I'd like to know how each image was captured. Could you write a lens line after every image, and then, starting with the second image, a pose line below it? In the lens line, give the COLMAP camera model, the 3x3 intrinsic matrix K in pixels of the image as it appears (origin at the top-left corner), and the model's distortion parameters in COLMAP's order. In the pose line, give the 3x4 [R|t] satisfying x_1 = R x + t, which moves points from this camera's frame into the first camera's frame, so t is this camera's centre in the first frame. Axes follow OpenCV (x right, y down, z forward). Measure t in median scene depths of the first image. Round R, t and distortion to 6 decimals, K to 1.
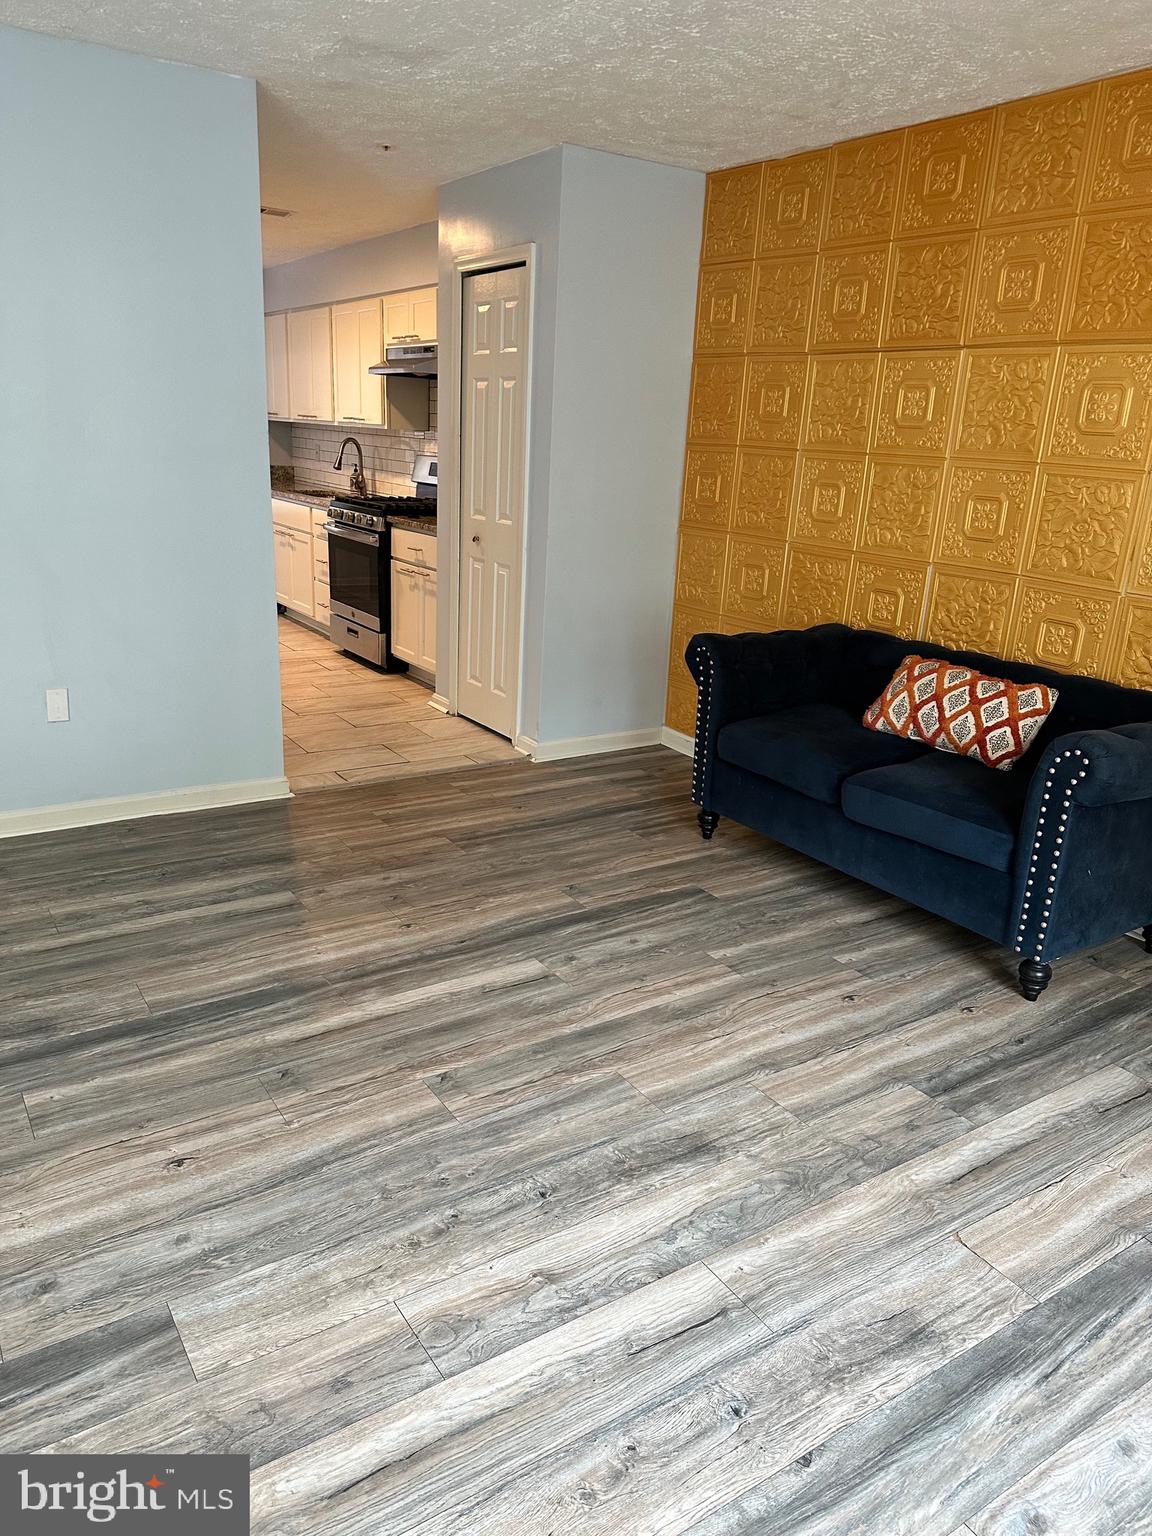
lens RADIAL K [[1074.1, 0, 549.0], [0, 1074.1, 748.6], [0, 0, 1]] dist [0.047828, -0.053713]
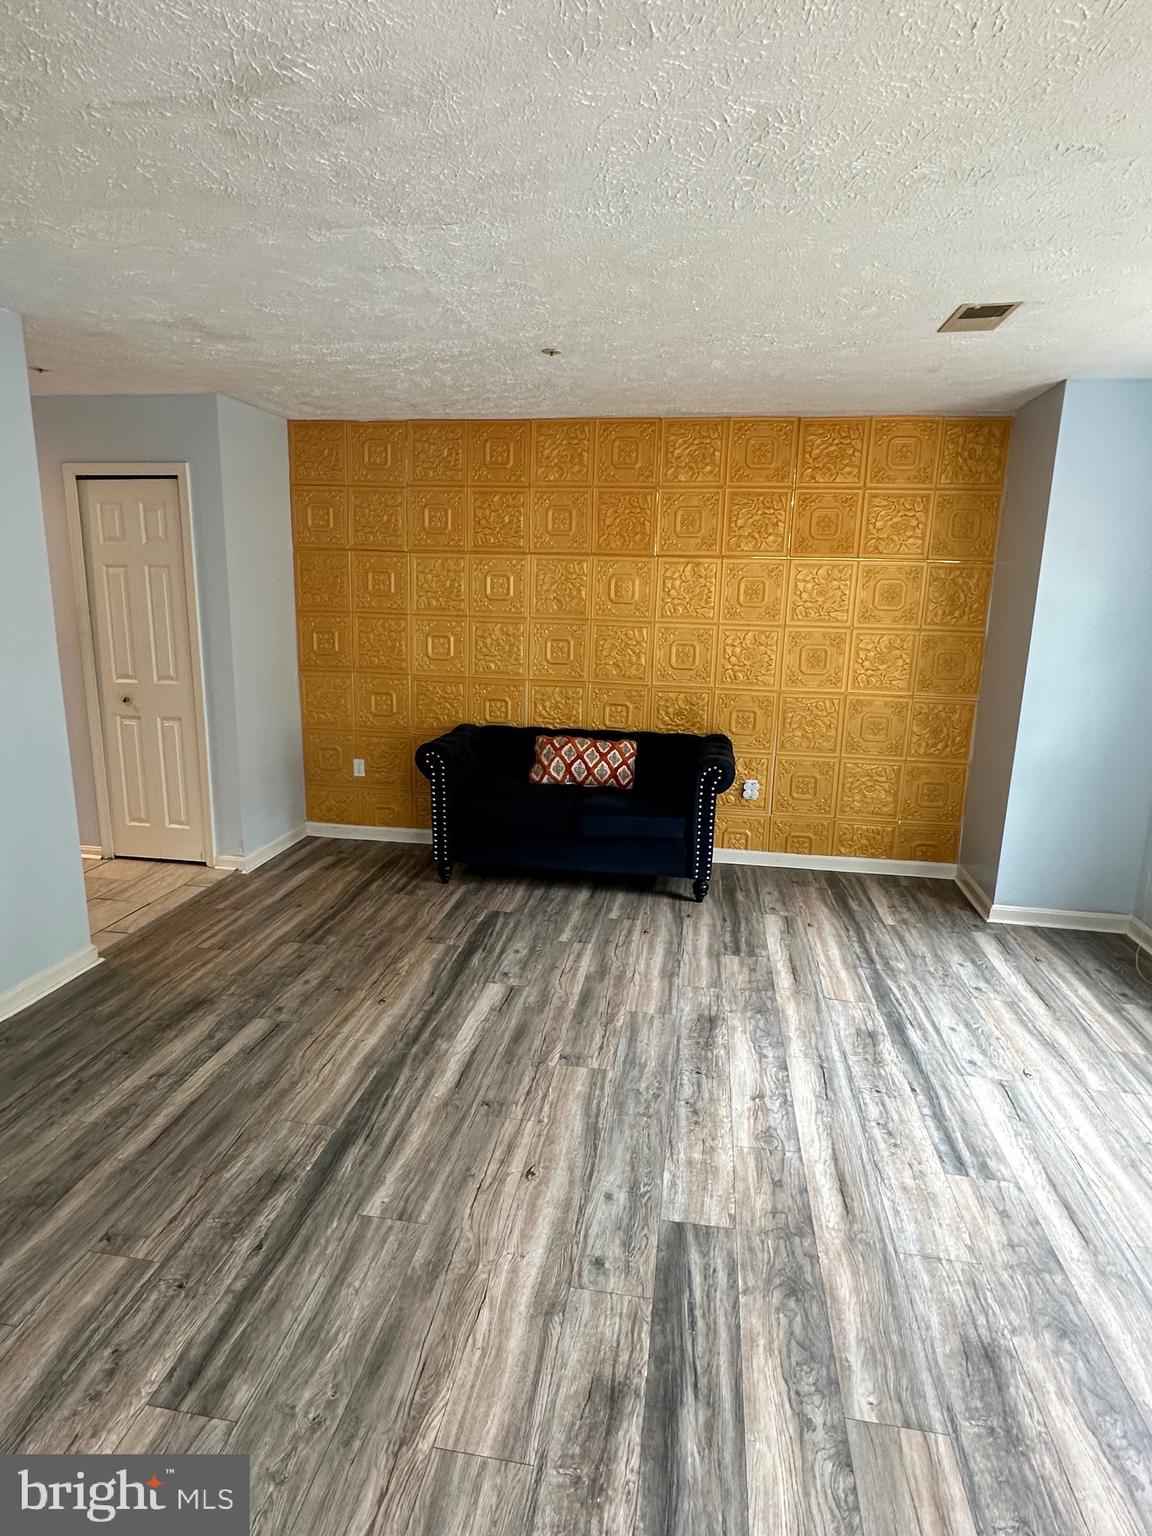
lens RADIAL K [[835.5, 0, 568.5], [0, 835.5, 750.5], [0, 0, 1]] dist [-0.006613, 0.003239]
pose [[0.676196, -0.171474, 0.716489, -0.645900], [0.220196, 0.975121, 0.025559, -0.103157], [-0.703046, 0.140484, 0.697130, 0.104068]]
